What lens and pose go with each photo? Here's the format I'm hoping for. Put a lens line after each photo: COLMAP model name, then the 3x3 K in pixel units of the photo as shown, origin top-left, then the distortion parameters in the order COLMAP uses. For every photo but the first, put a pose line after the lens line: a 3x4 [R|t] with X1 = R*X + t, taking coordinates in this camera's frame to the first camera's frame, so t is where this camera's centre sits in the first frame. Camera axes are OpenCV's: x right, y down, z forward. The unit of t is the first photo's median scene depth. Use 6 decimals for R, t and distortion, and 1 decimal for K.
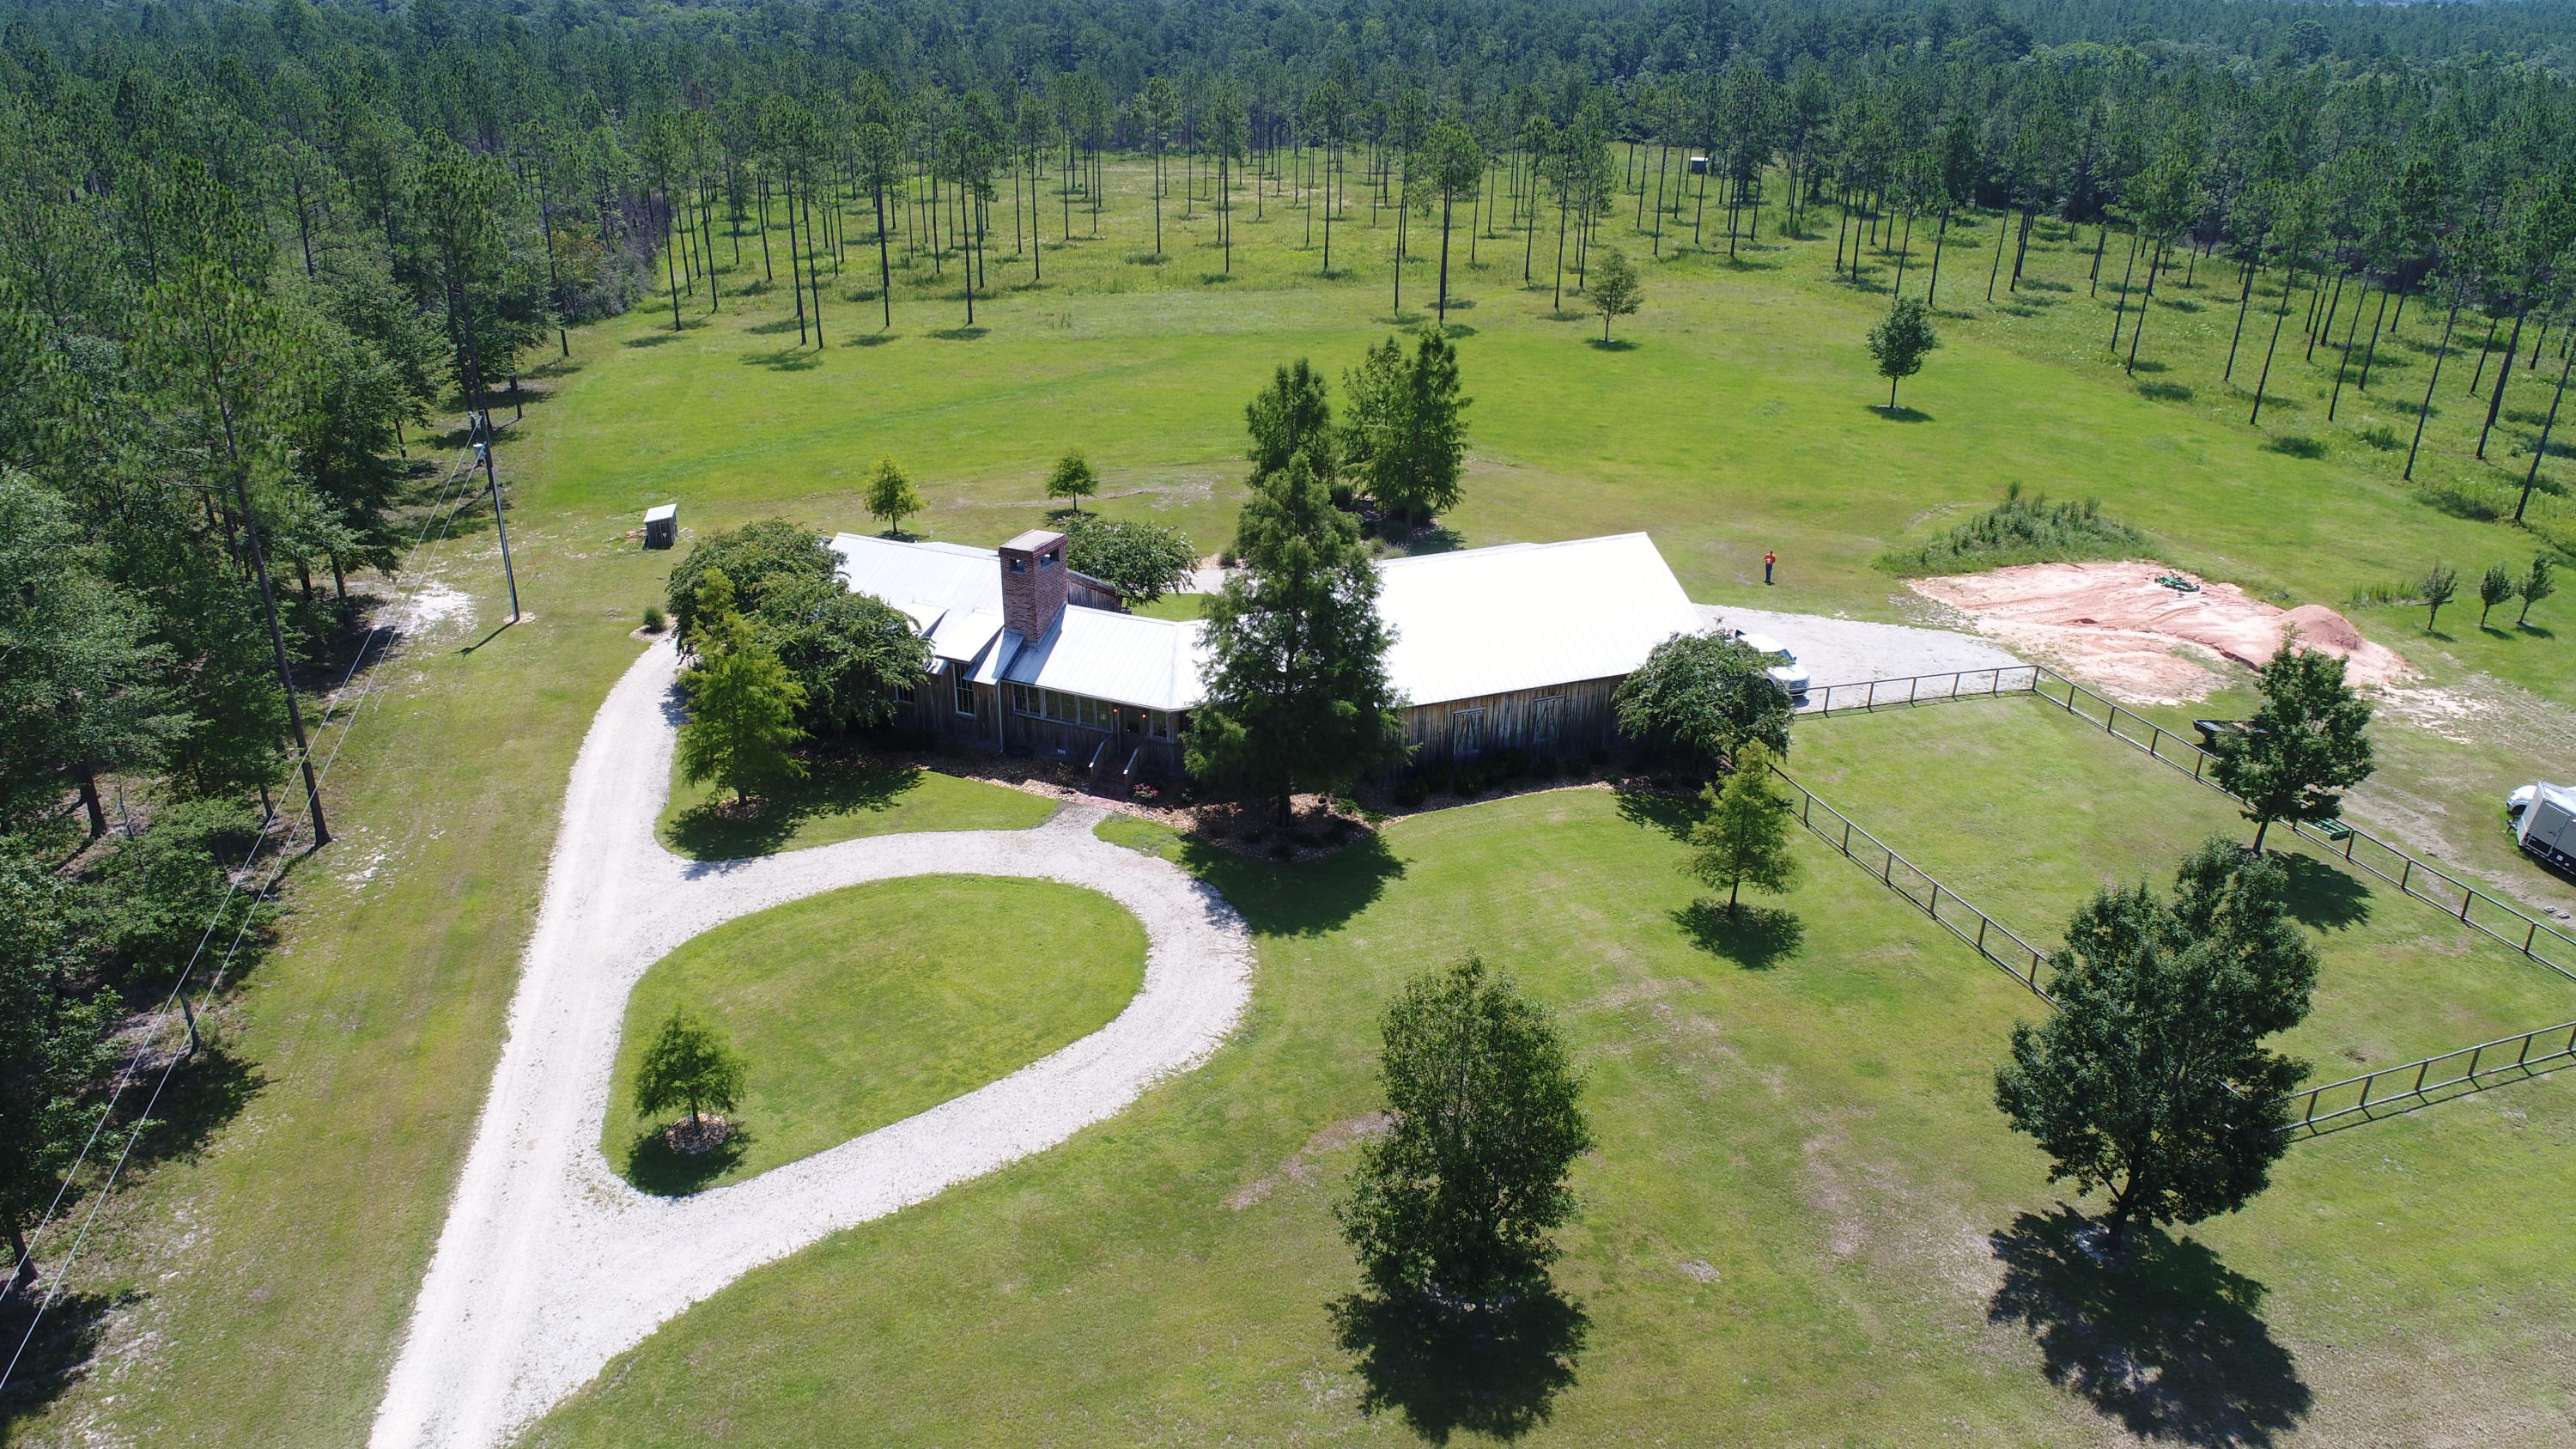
lens RADIAL K [[1715.0, 0, 1284.4], [0, 1715.0, 725.6], [0, 0, 1]] dist [-0.004429, -0.001683]
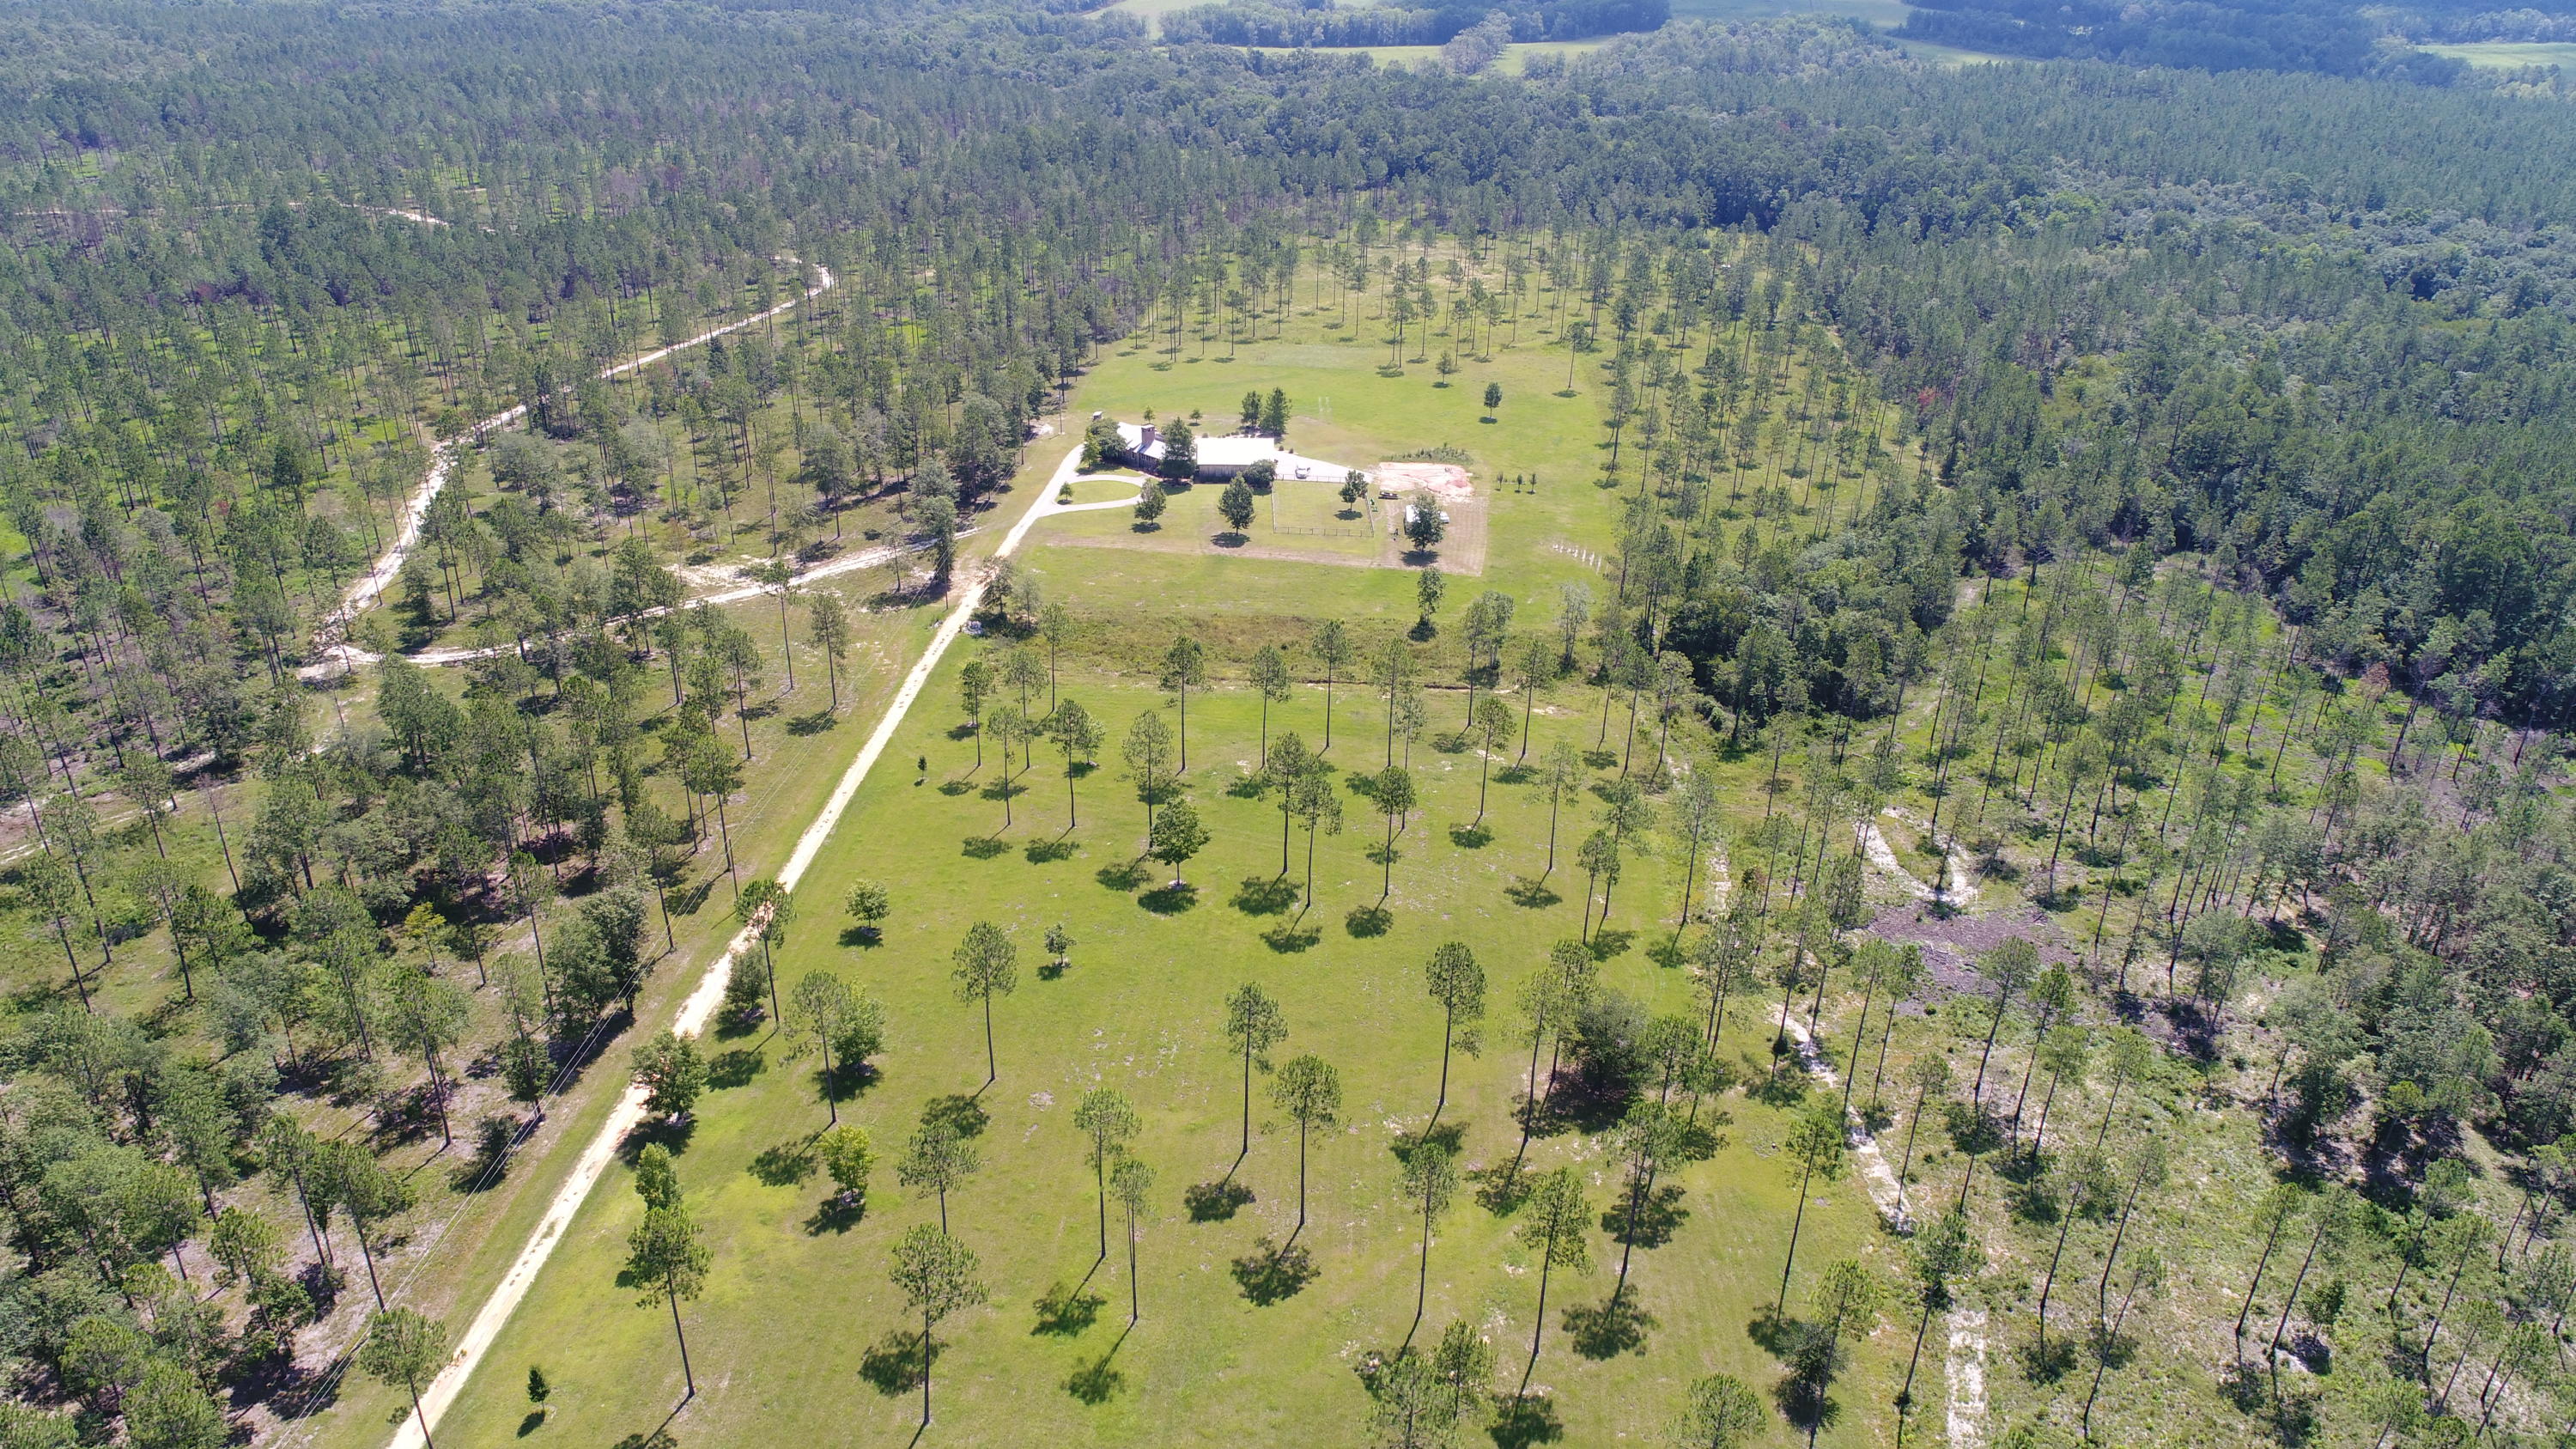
lens RADIAL K [[1715.0, 0, 1284.4], [0, 1715.0, 725.6], [0, 0, 1]] dist [-0.004429, -0.001683]
pose [[0.939685, 0.156202, -0.304292, 1.989450], [-0.142119, 0.987508, 0.068040, 0.378994], [0.311118, -0.020690, 0.950146, -3.889444]]
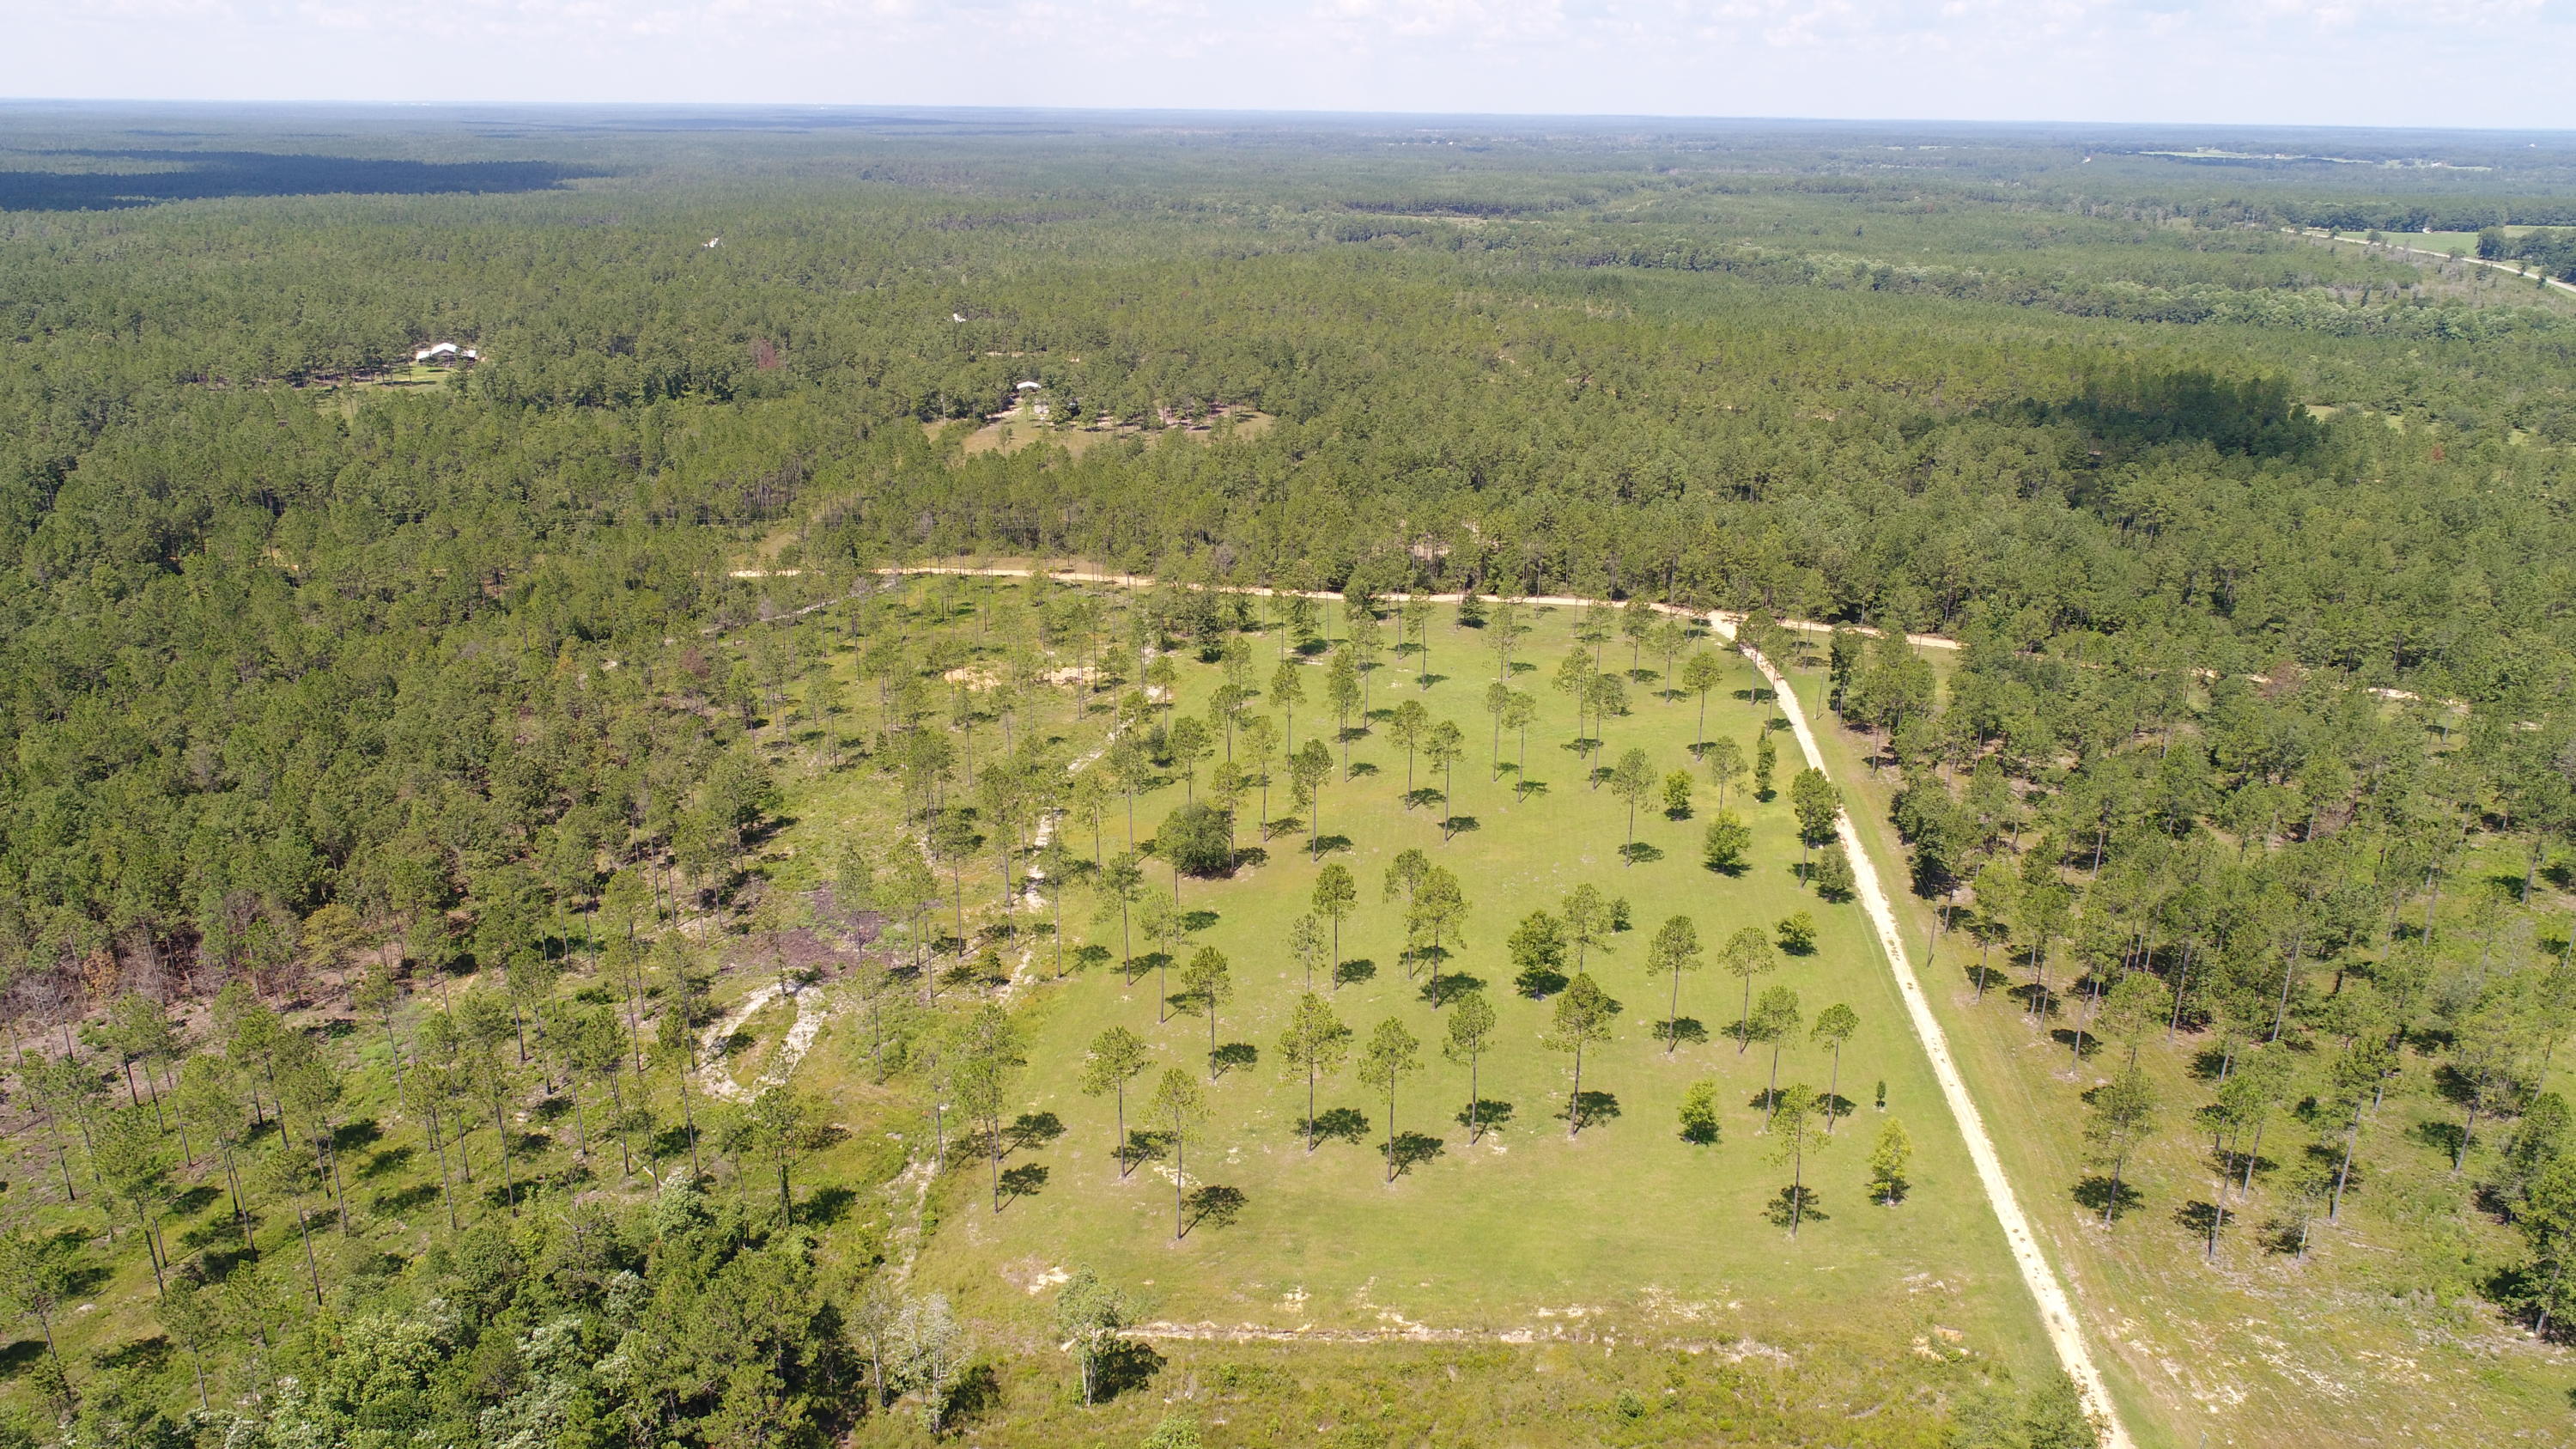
lens RADIAL K [[1715.0, 0, 1284.4], [0, 1715.0, 725.6], [0, 0, 1]] dist [-0.004429, -0.001683]
pose [[-0.923994, -0.158136, 0.348177, 0.263999], [0.129219, 0.727819, 0.673485, -1.750309], [-0.359912, 0.667287, -0.652067, 1.054353]]
